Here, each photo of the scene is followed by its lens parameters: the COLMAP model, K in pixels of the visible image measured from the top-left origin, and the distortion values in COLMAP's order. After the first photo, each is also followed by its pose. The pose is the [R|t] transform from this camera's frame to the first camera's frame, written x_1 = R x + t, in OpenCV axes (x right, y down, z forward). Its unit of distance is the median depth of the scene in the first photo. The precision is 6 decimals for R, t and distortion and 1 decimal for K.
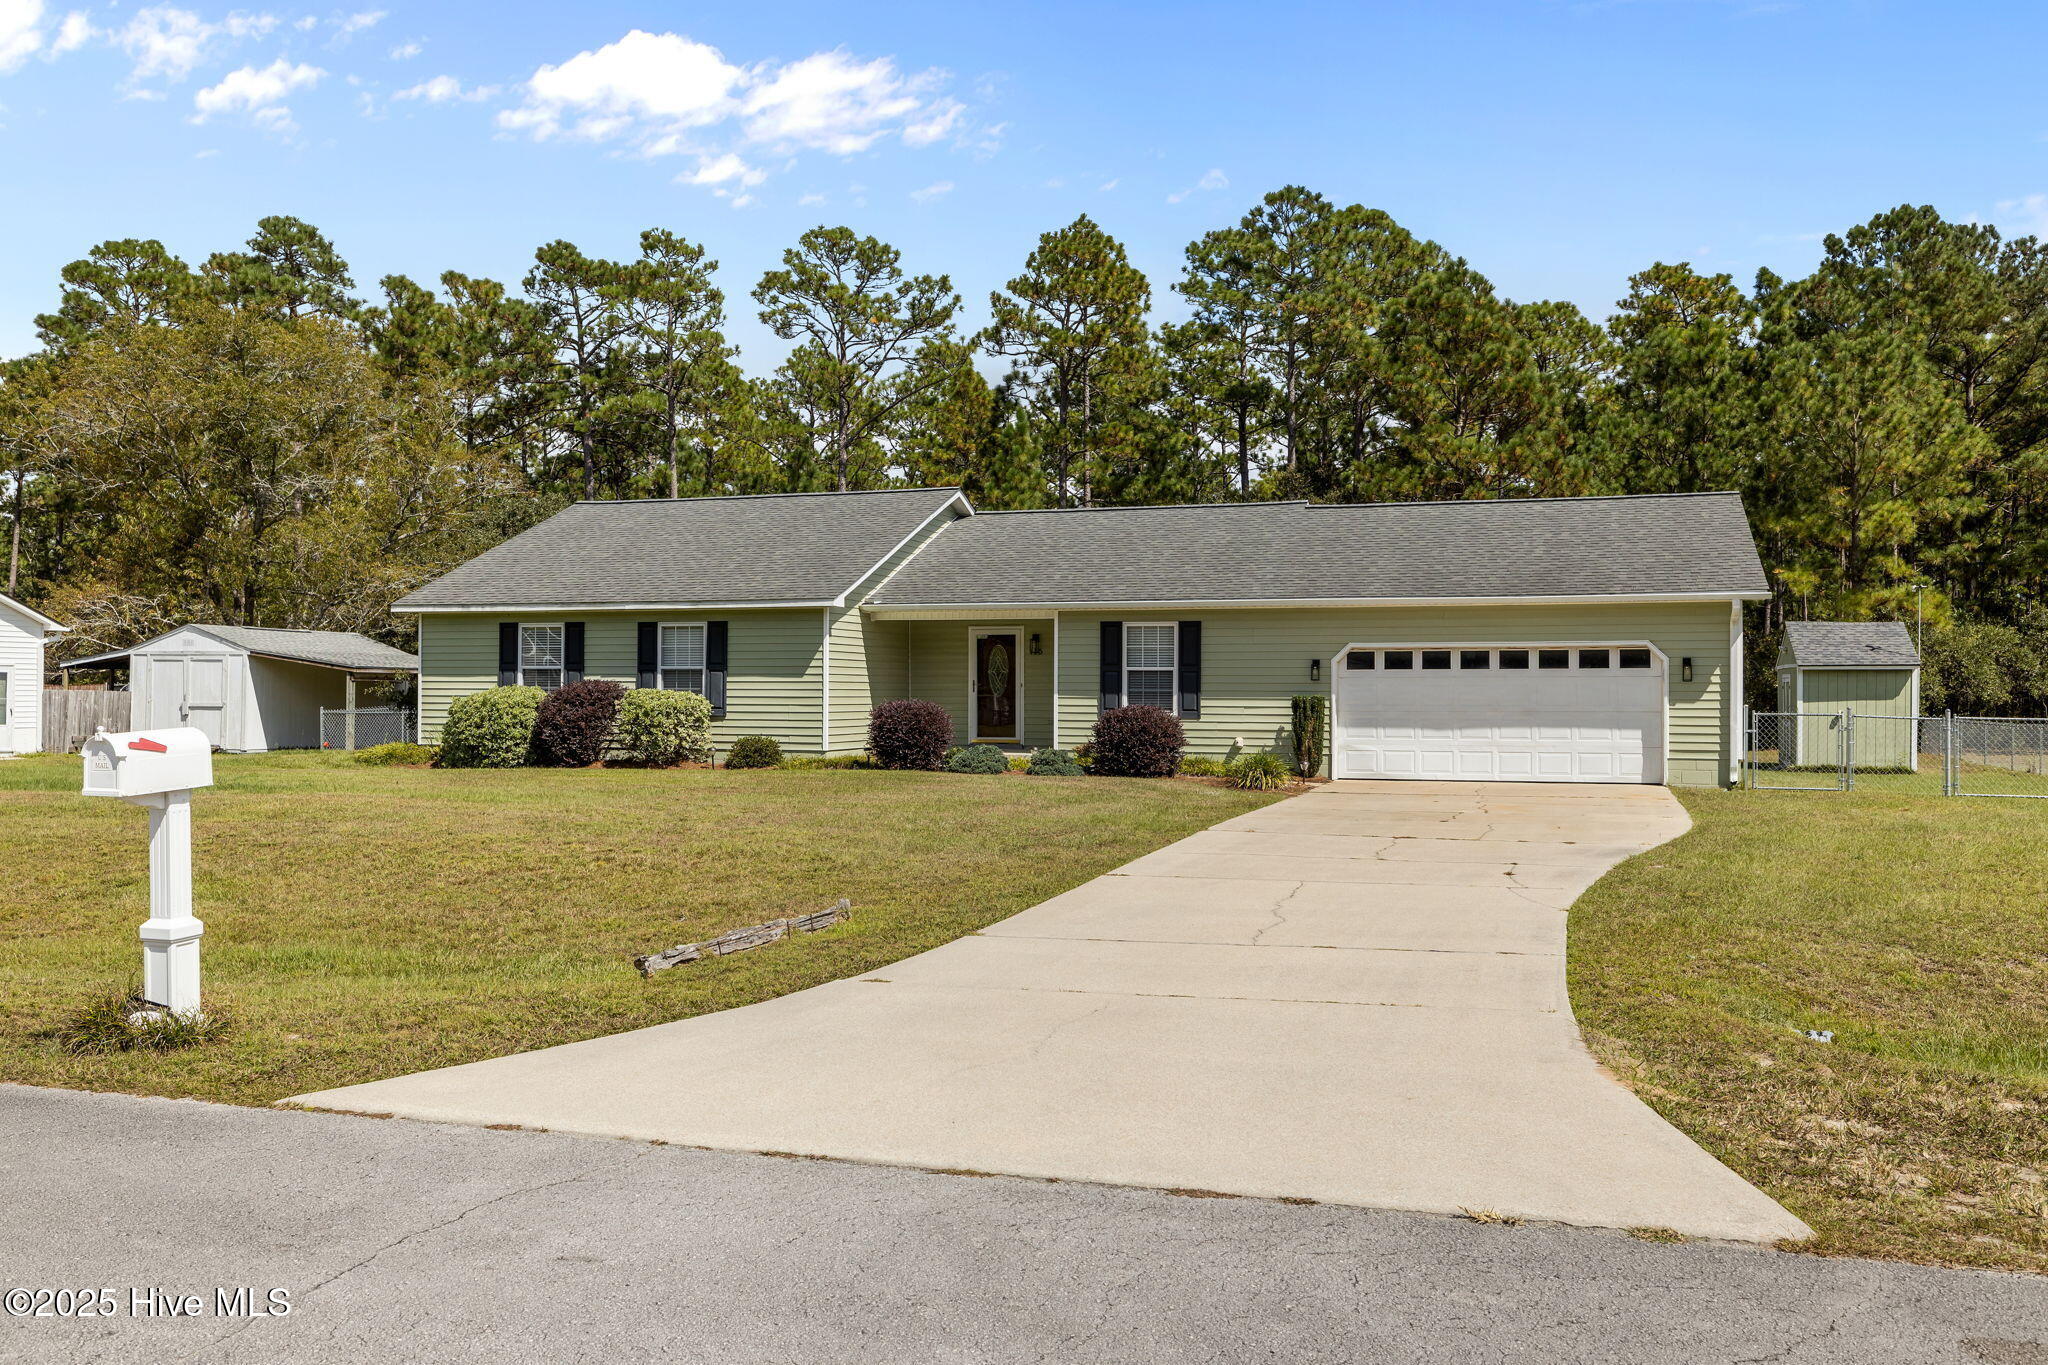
lens RADIAL K [[1708.7, 0, 1022.3], [0, 1708.7, 678.1], [0, 0, 1]] dist [0.002415, 0.010359]
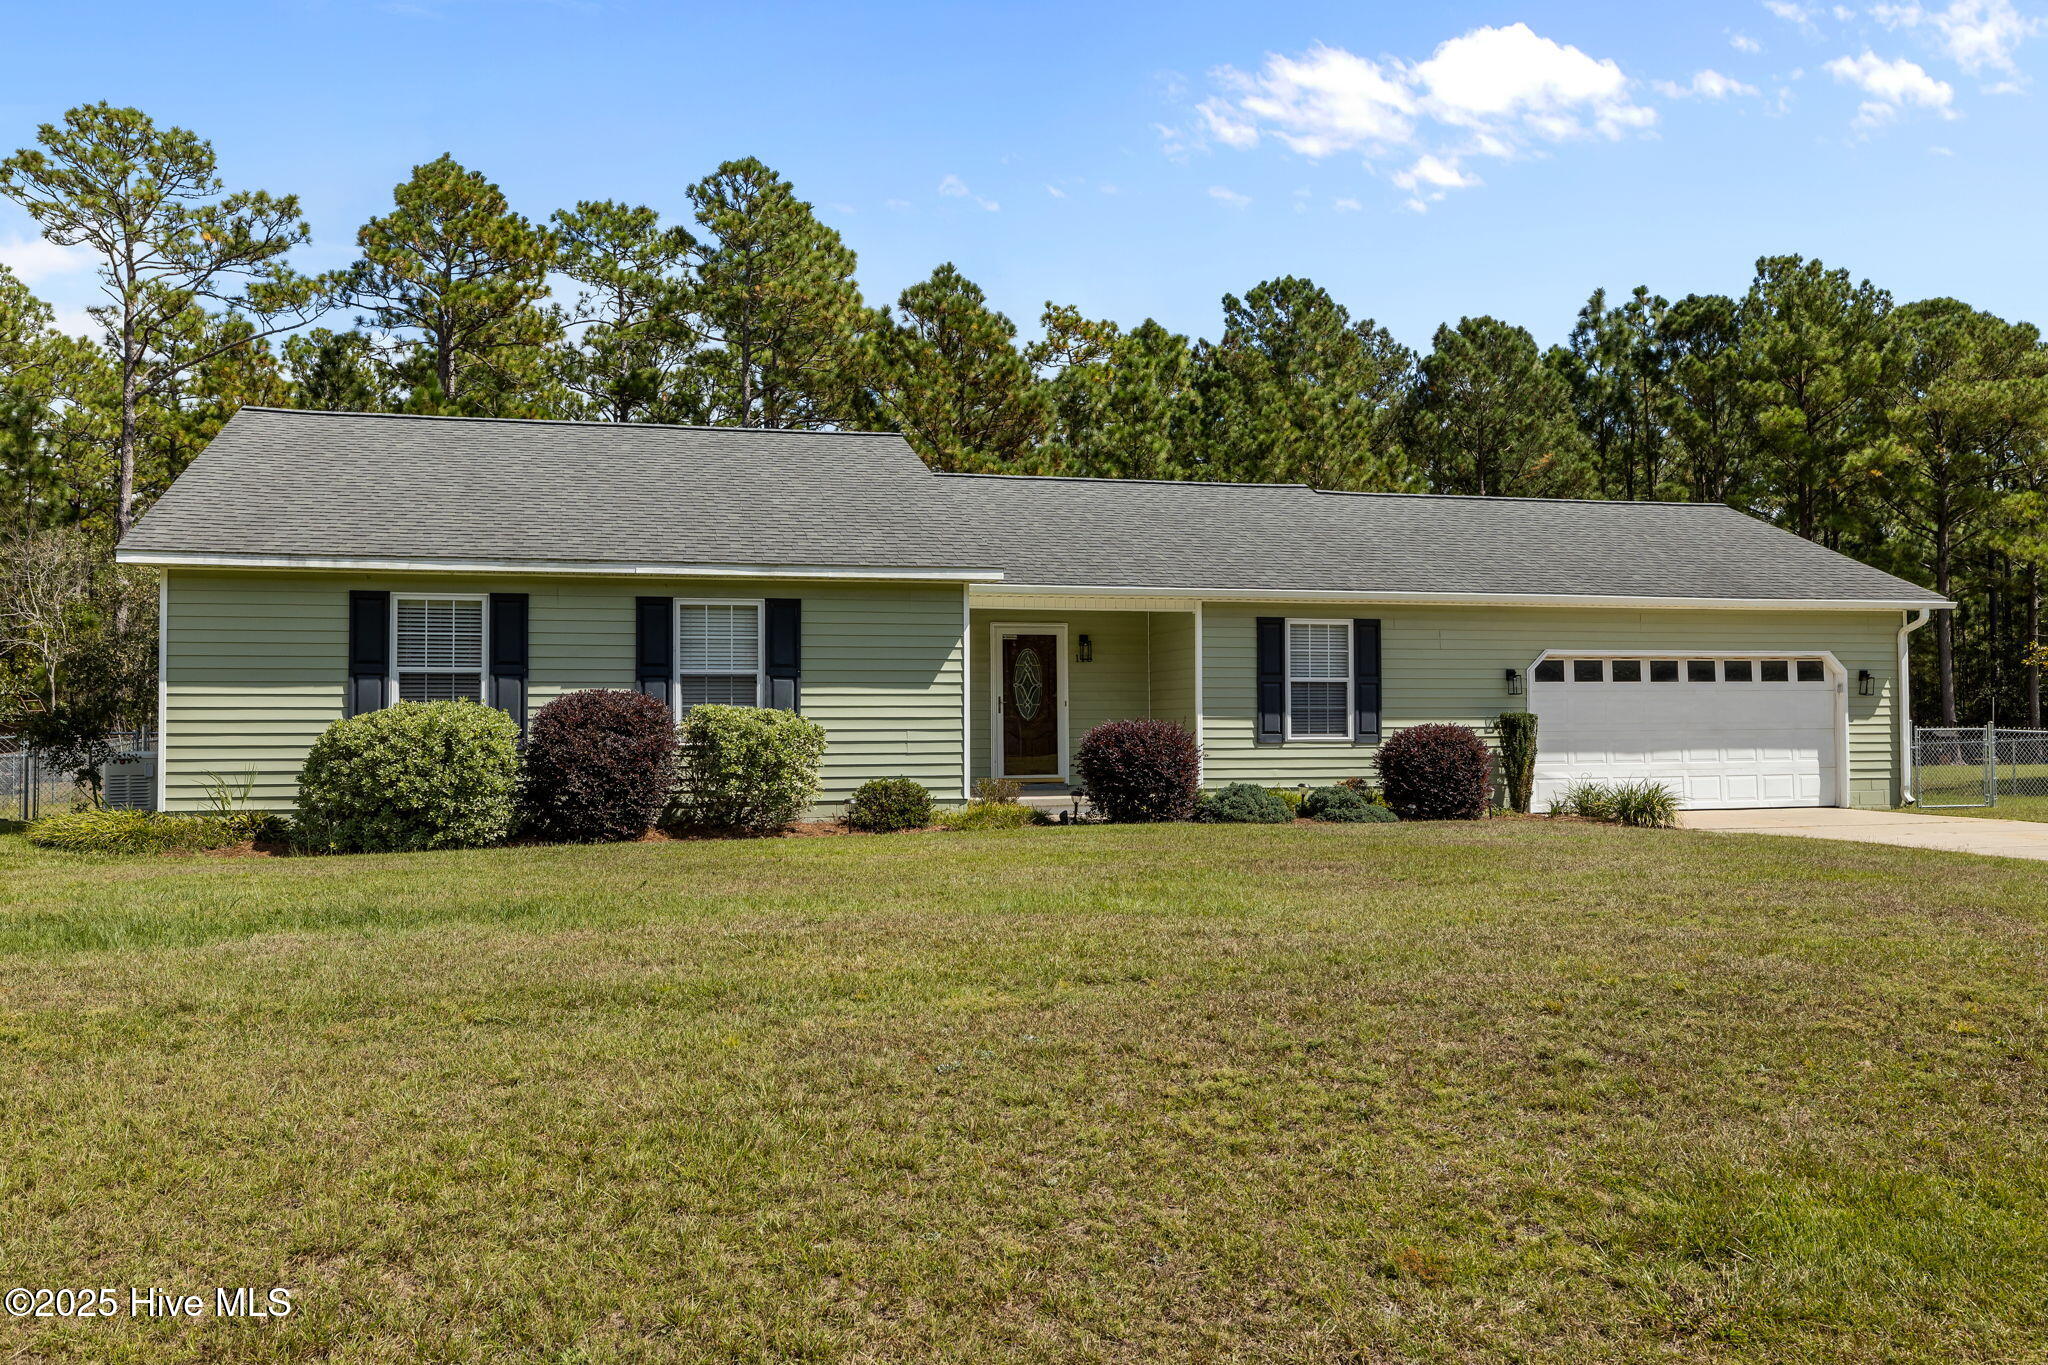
lens RADIAL K [[1671.8, 0, 1028.5], [0, 1671.8, 684.2], [0, 0, 1]] dist [0.002890, 0.000983]
pose [[0.835378, 0.007908, 0.549619, -0.319277], [0.003955, 0.999784, -0.020397, 0.008131], [-0.549662, 0.019213, 0.835166, 0.314579]]
